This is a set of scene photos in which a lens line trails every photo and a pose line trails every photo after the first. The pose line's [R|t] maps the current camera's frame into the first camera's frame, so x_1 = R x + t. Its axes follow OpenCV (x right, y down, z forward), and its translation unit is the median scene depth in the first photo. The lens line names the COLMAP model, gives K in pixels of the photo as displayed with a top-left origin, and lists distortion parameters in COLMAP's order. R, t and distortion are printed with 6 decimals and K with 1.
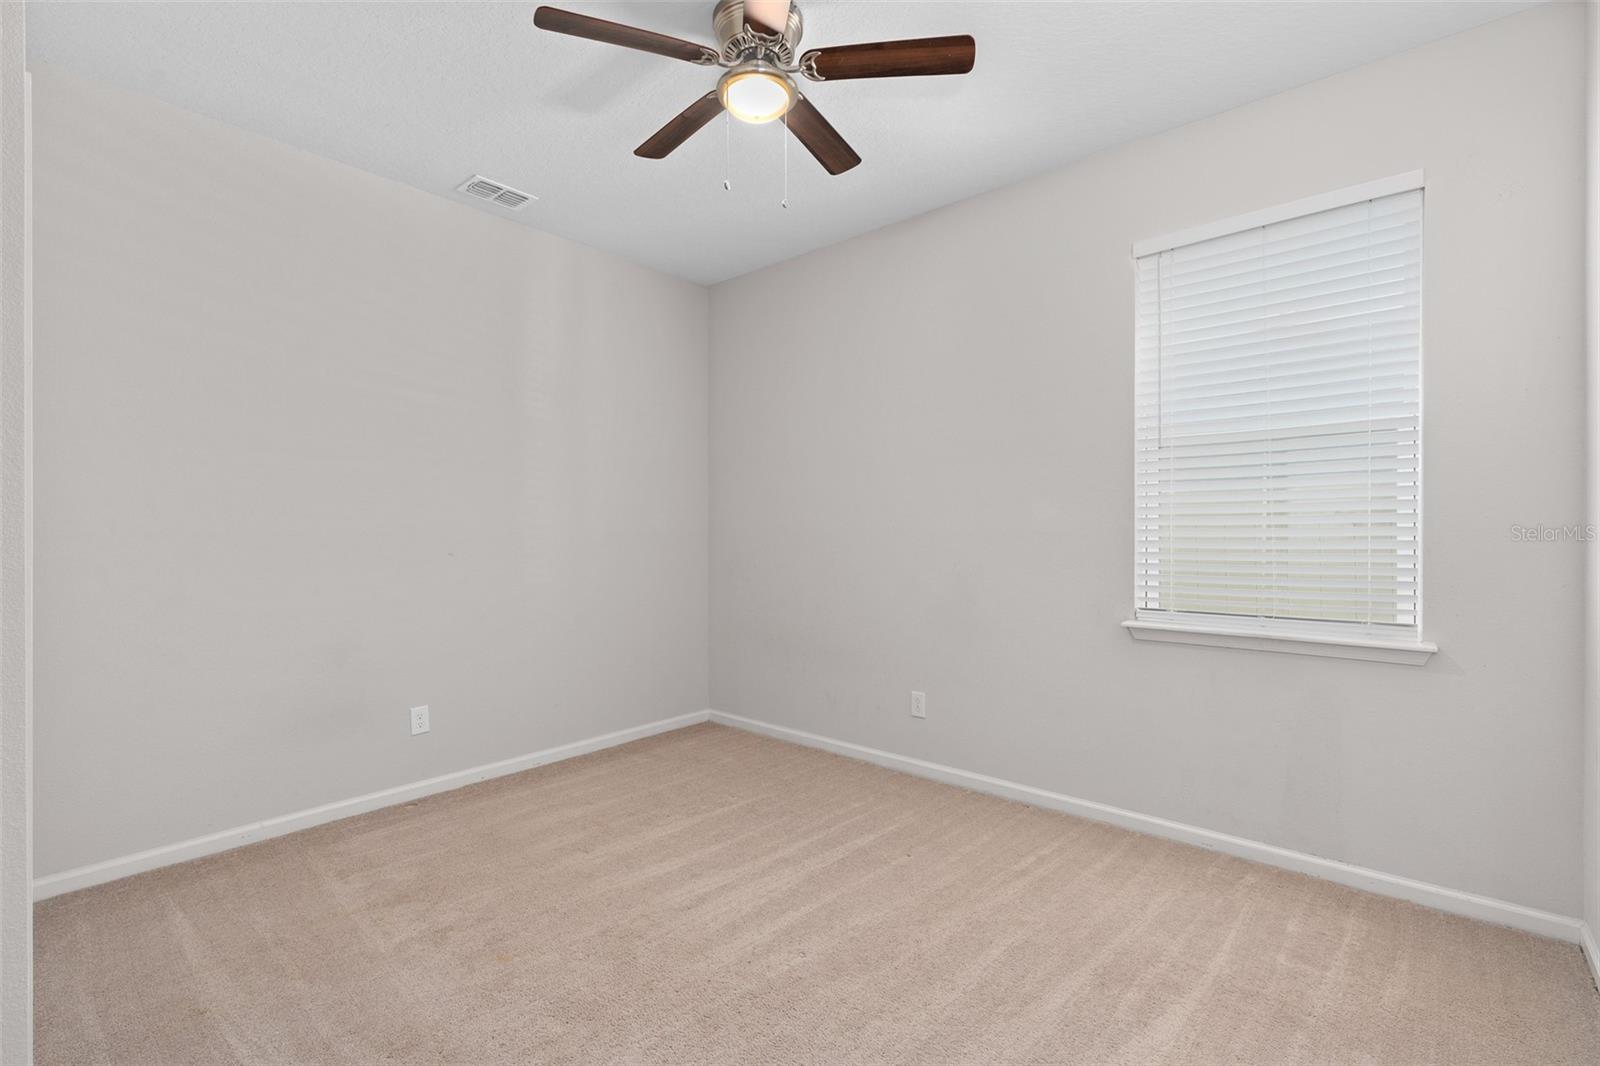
lens RADIAL K [[742.3, 0, 798.0], [0, 742.3, 533.9], [0, 0, 1]] dist [-0.003009, 0.000878]
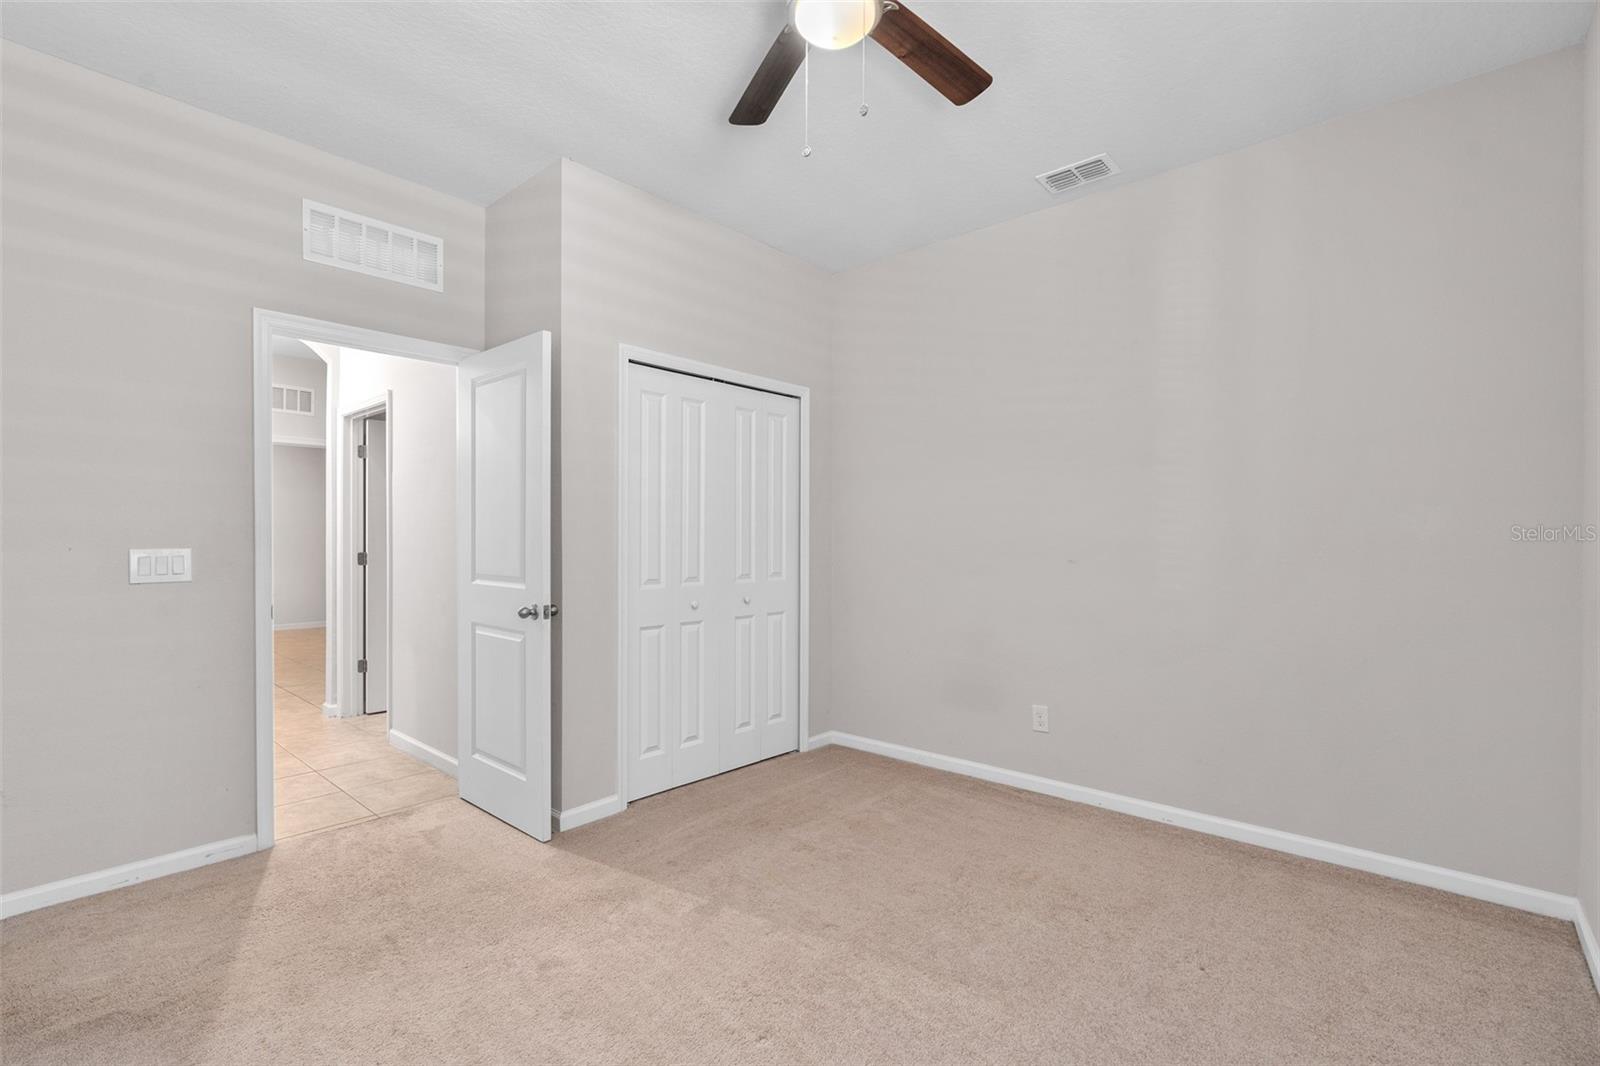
lens RADIAL K [[742.3, 0, 798.0], [0, 742.3, 533.9], [0, 0, 1]] dist [-0.003009, 0.000878]
pose [[-0.039631, -0.006457, -0.999194, 0.566175], [-0.007040, 0.999956, -0.006182, 0.001484], [0.999190, 0.006790, -0.039675, 0.724250]]
